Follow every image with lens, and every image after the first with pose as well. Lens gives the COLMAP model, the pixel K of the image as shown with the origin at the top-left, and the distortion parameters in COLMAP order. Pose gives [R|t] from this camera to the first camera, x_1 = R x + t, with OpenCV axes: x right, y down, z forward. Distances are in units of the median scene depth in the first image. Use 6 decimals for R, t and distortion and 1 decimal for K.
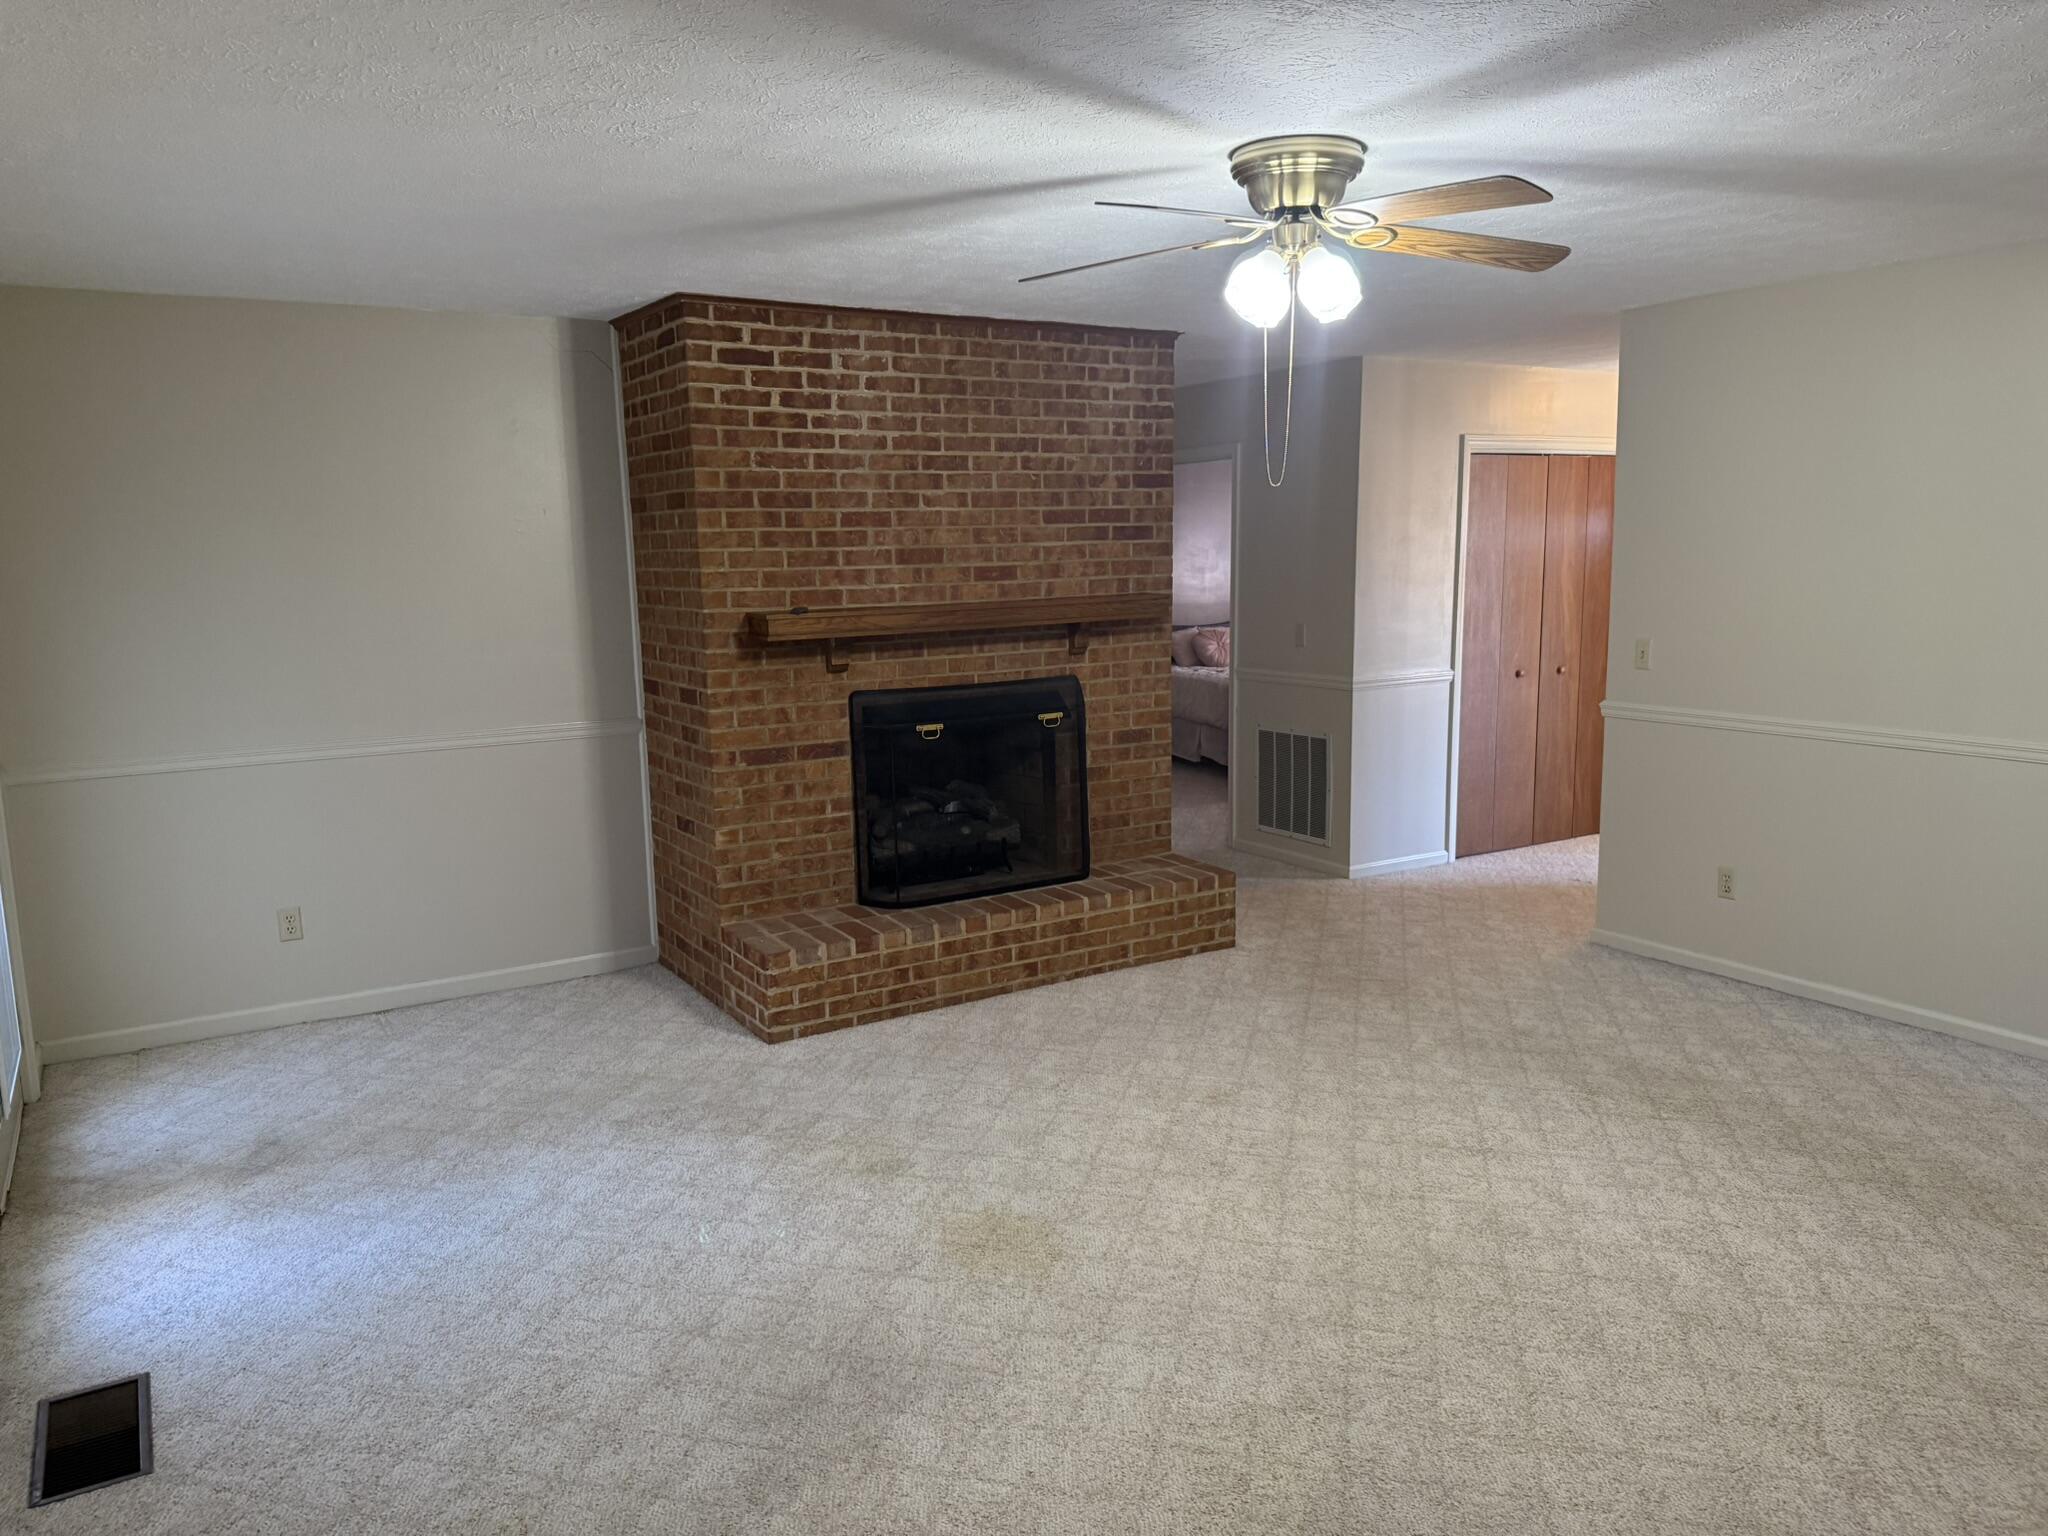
lens RADIAL K [[1384.1, 0, 1099.6], [0, 1384.1, 746.3], [0, 0, 1]] dist [0.118201, -0.176185]
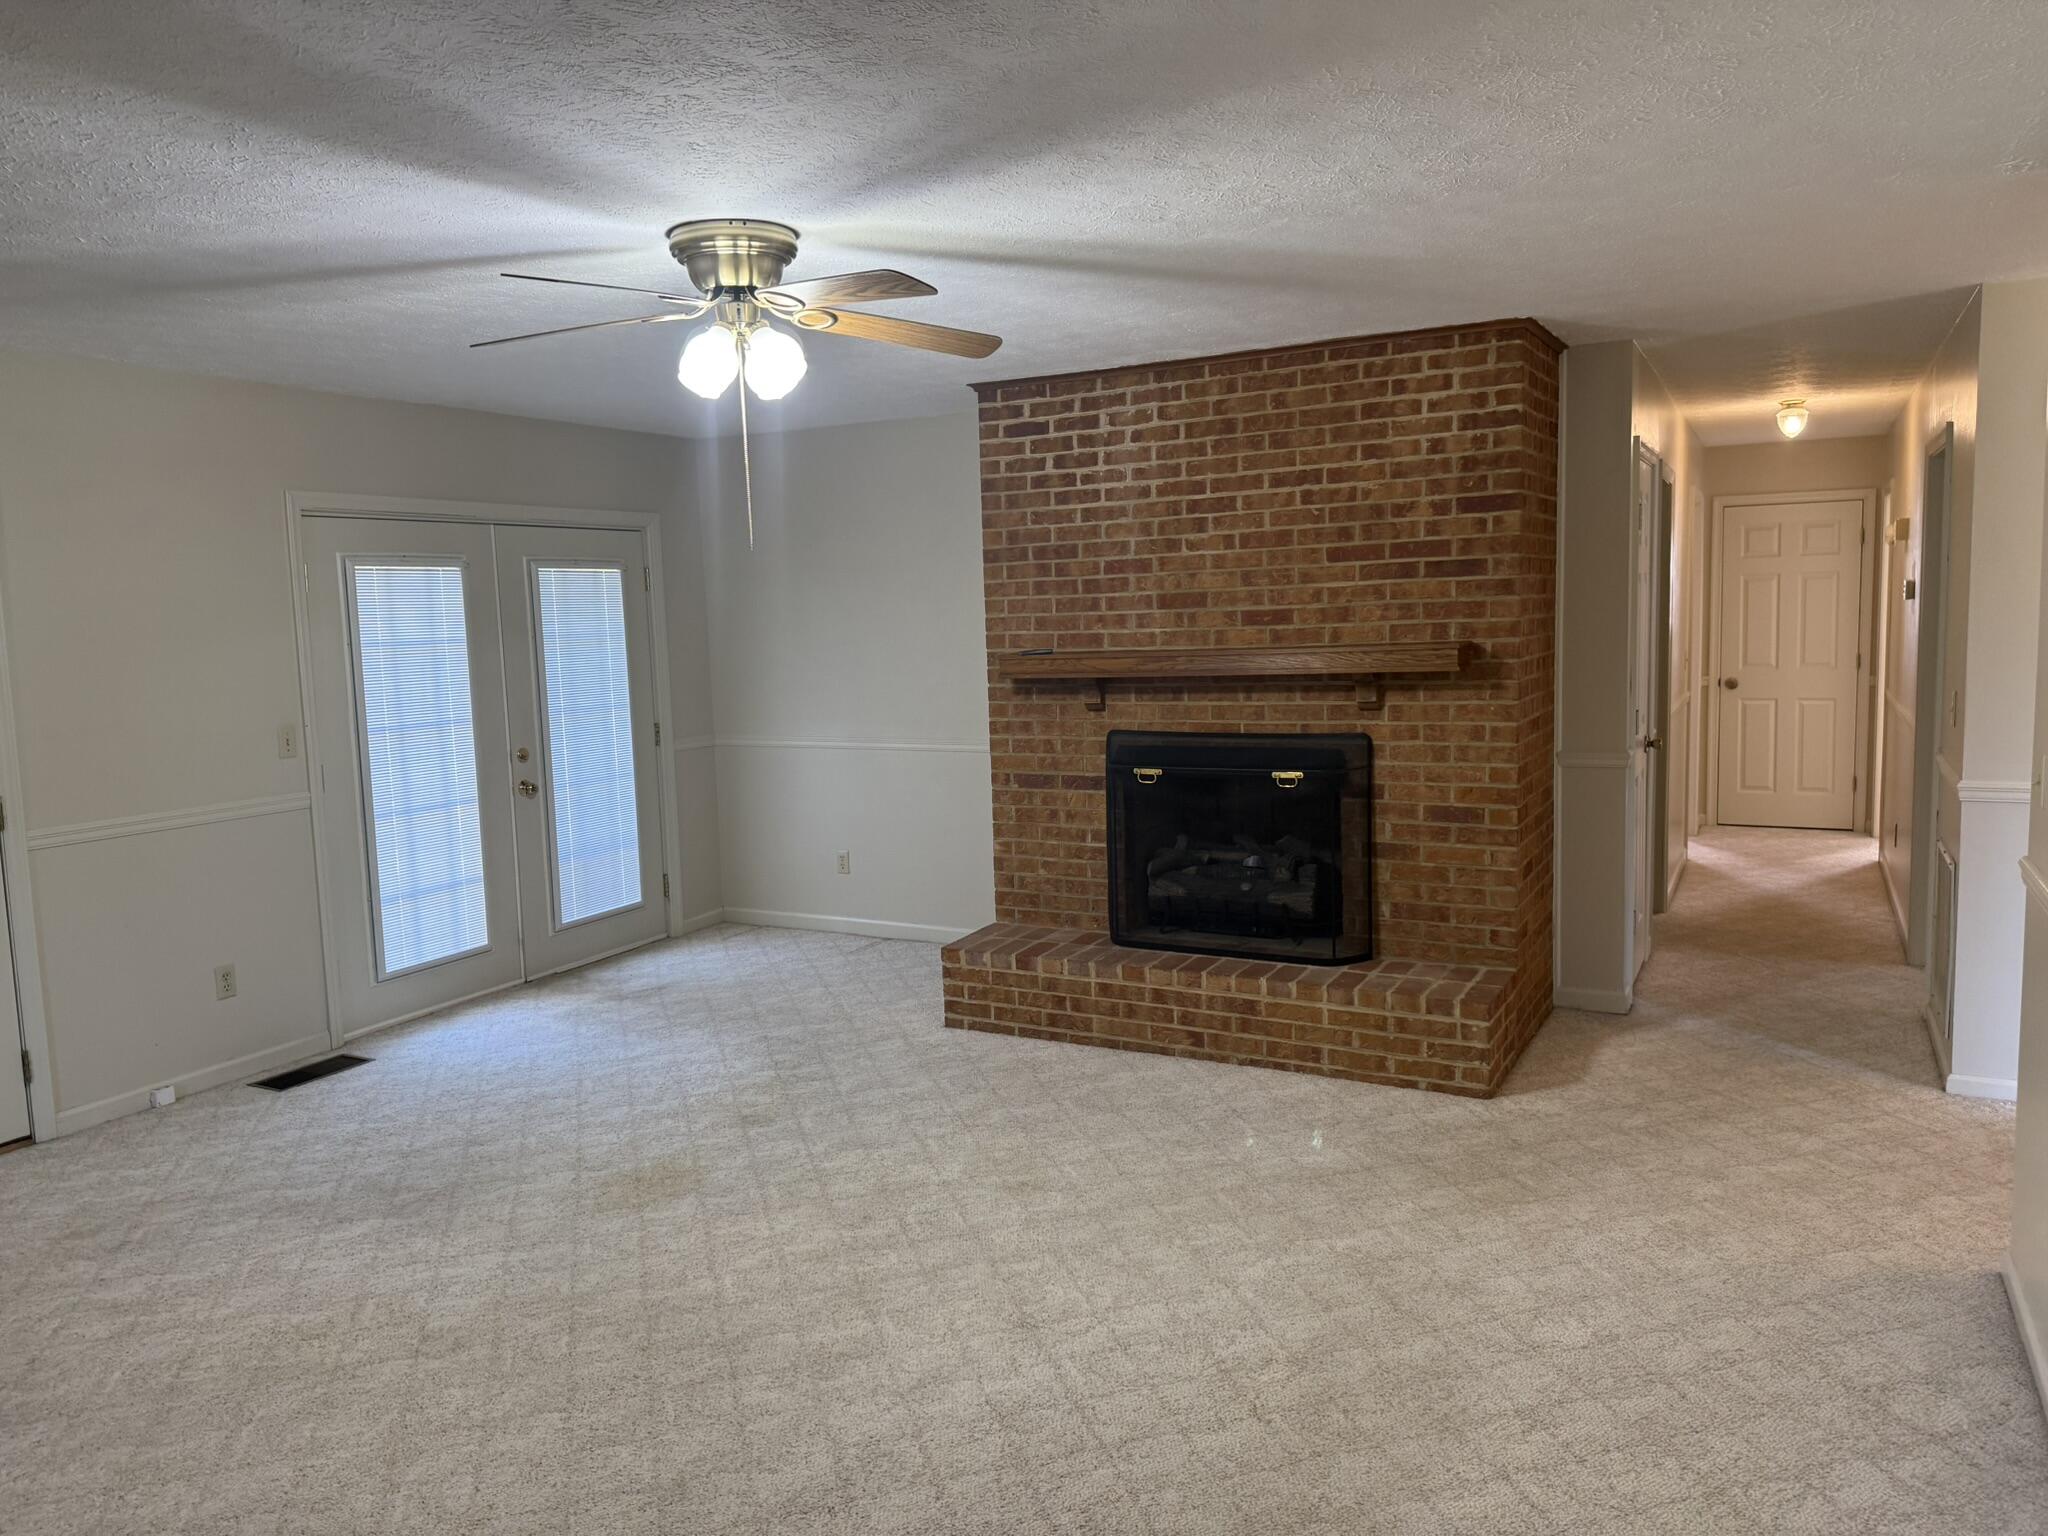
lens RADIAL K [[1438.3, 0, 989.2], [0, 1438.3, 736.8], [0, 0, 1]] dist [0.079559, -0.109326]
pose [[0.498325, 0.085705, -0.862744, 0.705844], [-0.096956, 0.994369, 0.042778, -0.071199], [0.861552, 0.062330, 0.503829, 0.370103]]
